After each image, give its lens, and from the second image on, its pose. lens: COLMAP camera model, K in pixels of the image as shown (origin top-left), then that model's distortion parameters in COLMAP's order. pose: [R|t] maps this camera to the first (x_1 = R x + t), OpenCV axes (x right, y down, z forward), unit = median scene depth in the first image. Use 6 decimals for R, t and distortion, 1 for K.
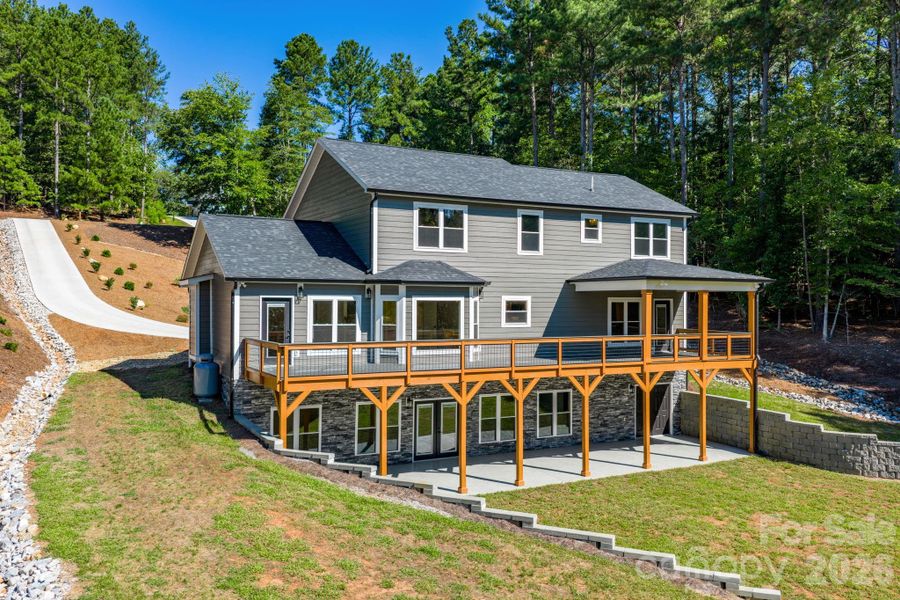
lens RADIAL K [[735.8, 0, 449.9], [0, 735.8, 298.5], [0, 0, 1]] dist [0.031549, -0.005295]
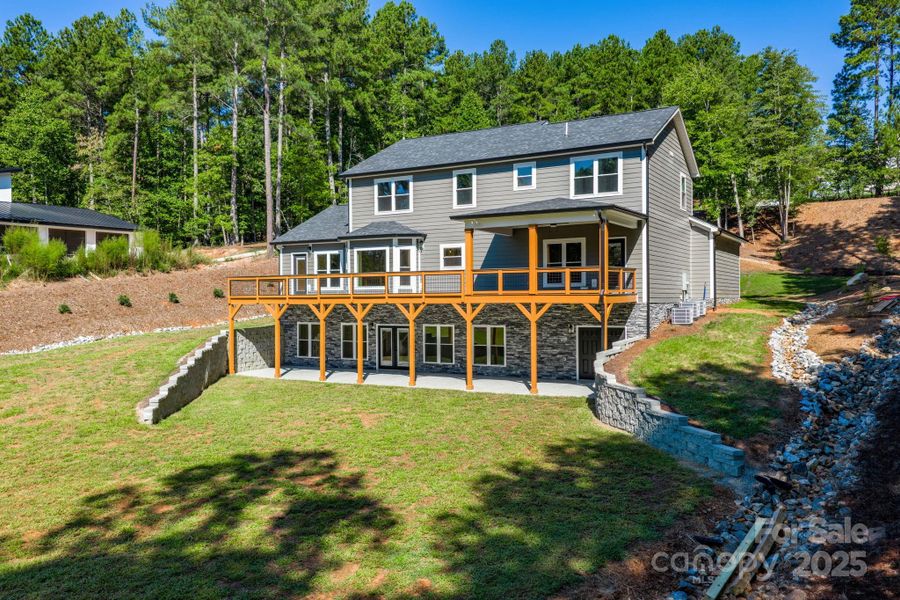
lens RADIAL K [[735.8, 0, 447.9], [0, 735.8, 299.6], [0, 0, 1]] dist [0.031549, -0.005295]
pose [[0.533870, -0.007130, -0.845536, 1.134784], [0.012537, 0.999921, -0.000516, 0.090901], [0.845473, -0.010326, 0.533918, 0.368568]]
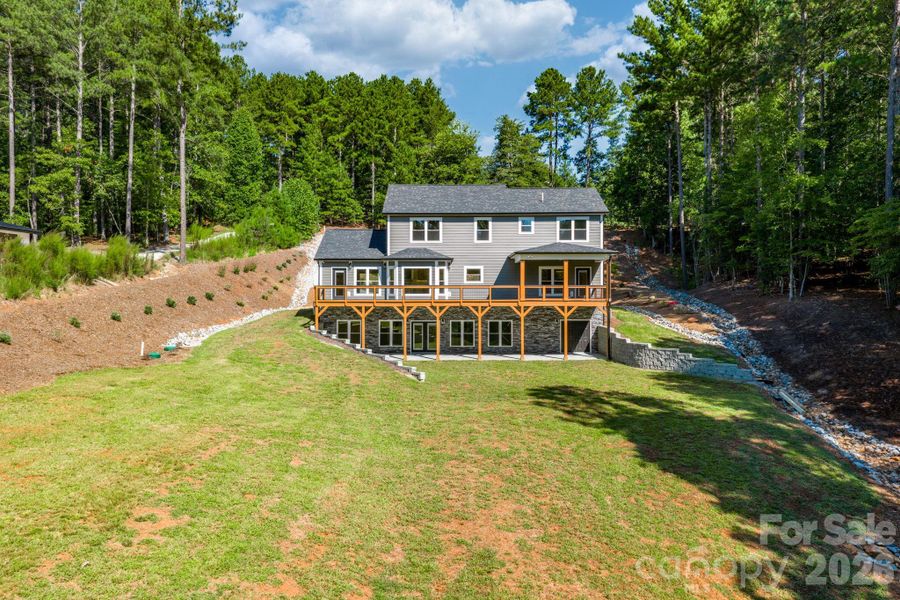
lens RADIAL K [[735.8, 0, 452.6], [0, 735.8, 301.5], [0, 0, 1]] dist [0.031549, -0.005295]
pose [[0.885018, -0.002776, -0.465548, 0.907120], [0.006315, 0.999962, 0.006042, 0.073848], [0.465514, -0.008287, 0.885002, -0.624309]]
